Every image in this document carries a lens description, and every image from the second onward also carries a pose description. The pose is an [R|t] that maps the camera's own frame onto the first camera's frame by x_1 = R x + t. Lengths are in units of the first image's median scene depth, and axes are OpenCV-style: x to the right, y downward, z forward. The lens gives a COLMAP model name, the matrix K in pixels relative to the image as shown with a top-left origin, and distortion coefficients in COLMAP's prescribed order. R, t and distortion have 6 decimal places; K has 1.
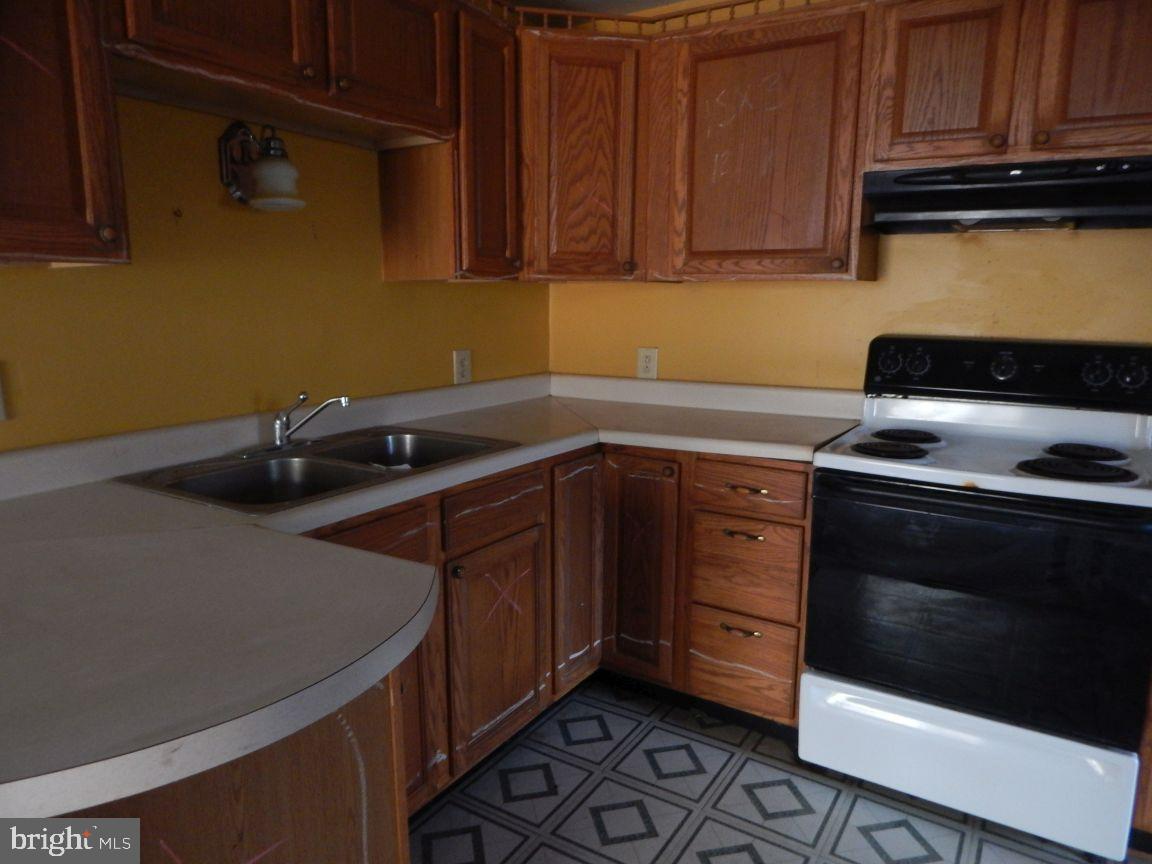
lens RADIAL K [[752.2, 0, 577.6], [0, 752.2, 428.4], [0, 0, 1]] dist [-0.002476, -0.005710]
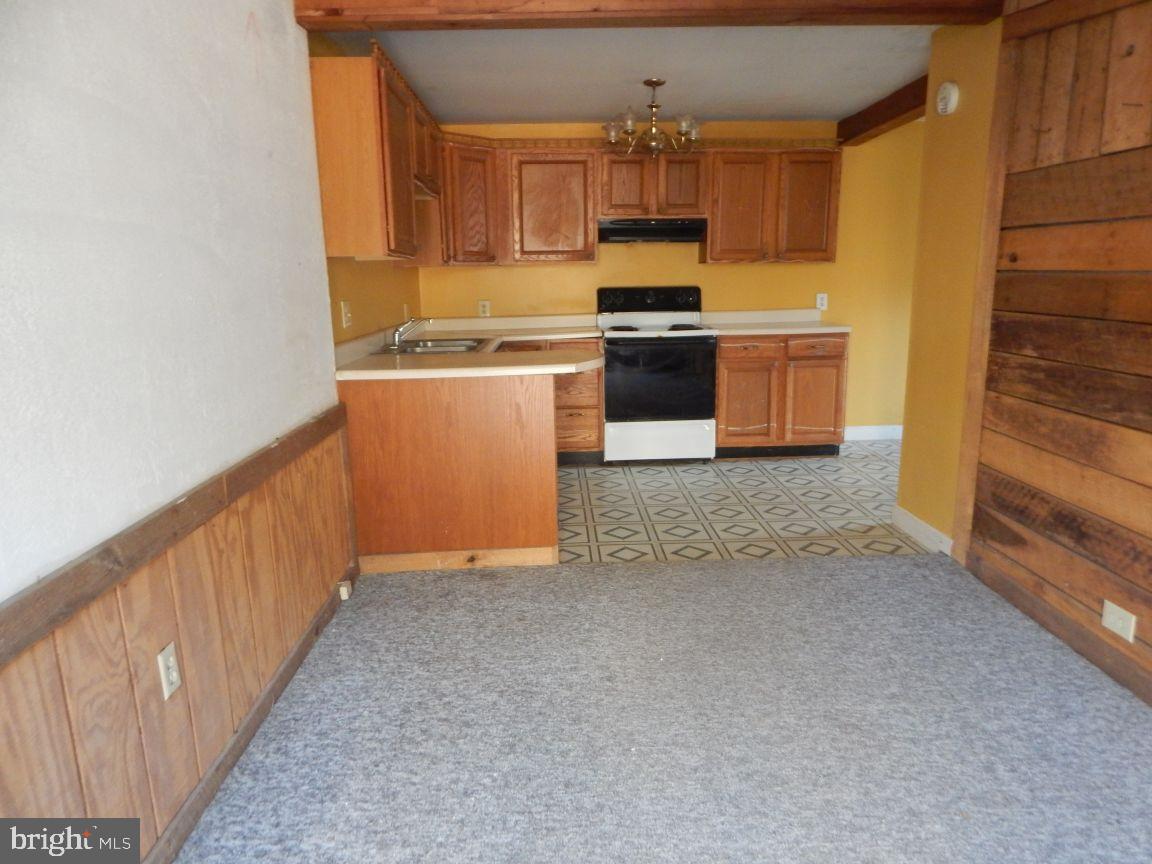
lens RADIAL K [[752.2, 0, 575.9], [0, 752.2, 436.3], [0, 0, 1]] dist [-0.002476, -0.005710]
pose [[0.825872, -0.136699, 0.547036, -1.086611], [0.119783, 0.990558, 0.066691, 0.181556], [-0.550988, 0.010448, 0.834448, -0.964455]]
